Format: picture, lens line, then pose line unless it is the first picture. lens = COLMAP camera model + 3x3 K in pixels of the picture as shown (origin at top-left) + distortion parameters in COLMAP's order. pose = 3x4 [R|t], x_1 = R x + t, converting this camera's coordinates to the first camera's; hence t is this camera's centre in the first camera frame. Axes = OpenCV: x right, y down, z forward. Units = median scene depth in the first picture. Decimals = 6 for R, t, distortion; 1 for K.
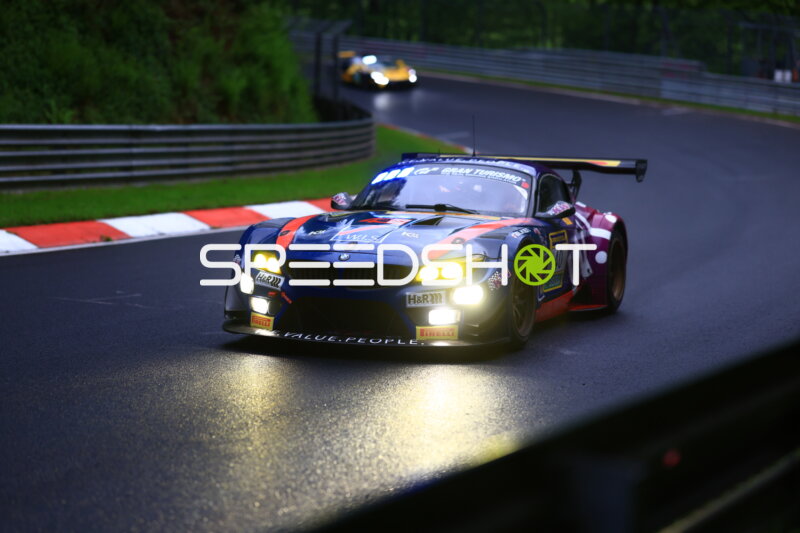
lens RADIAL K [[1930.8, 0, 362.8], [0, 1930.8, 263.8], [0, 0, 1]] dist [-0.033628, 0.514796]
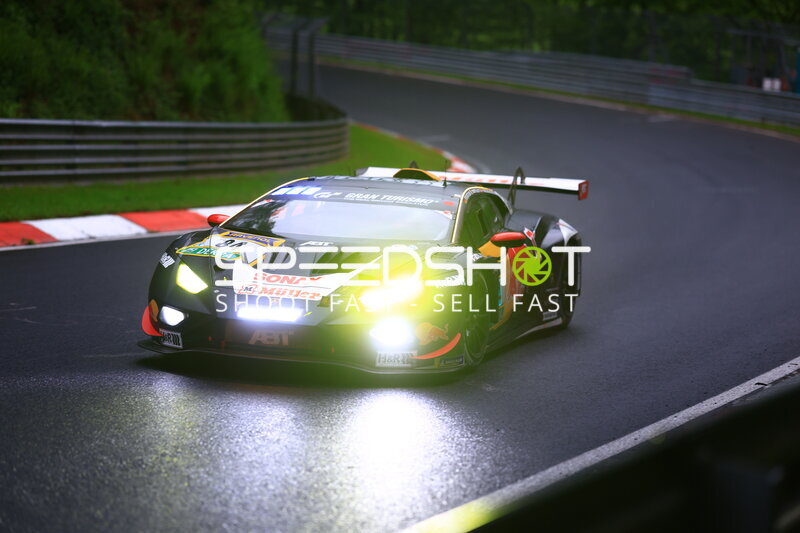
lens RADIAL K [[1794.2, 0, 400.0], [0, 1794.2, 266.5], [0, 0, 1]] dist [0.004644, -0.129128]
pose [[0.999743, 0.022383, -0.003505, 0.039022], [-0.022357, 0.999723, 0.007372, -0.008931], [0.003669, -0.007291, 0.999967, 0.103634]]
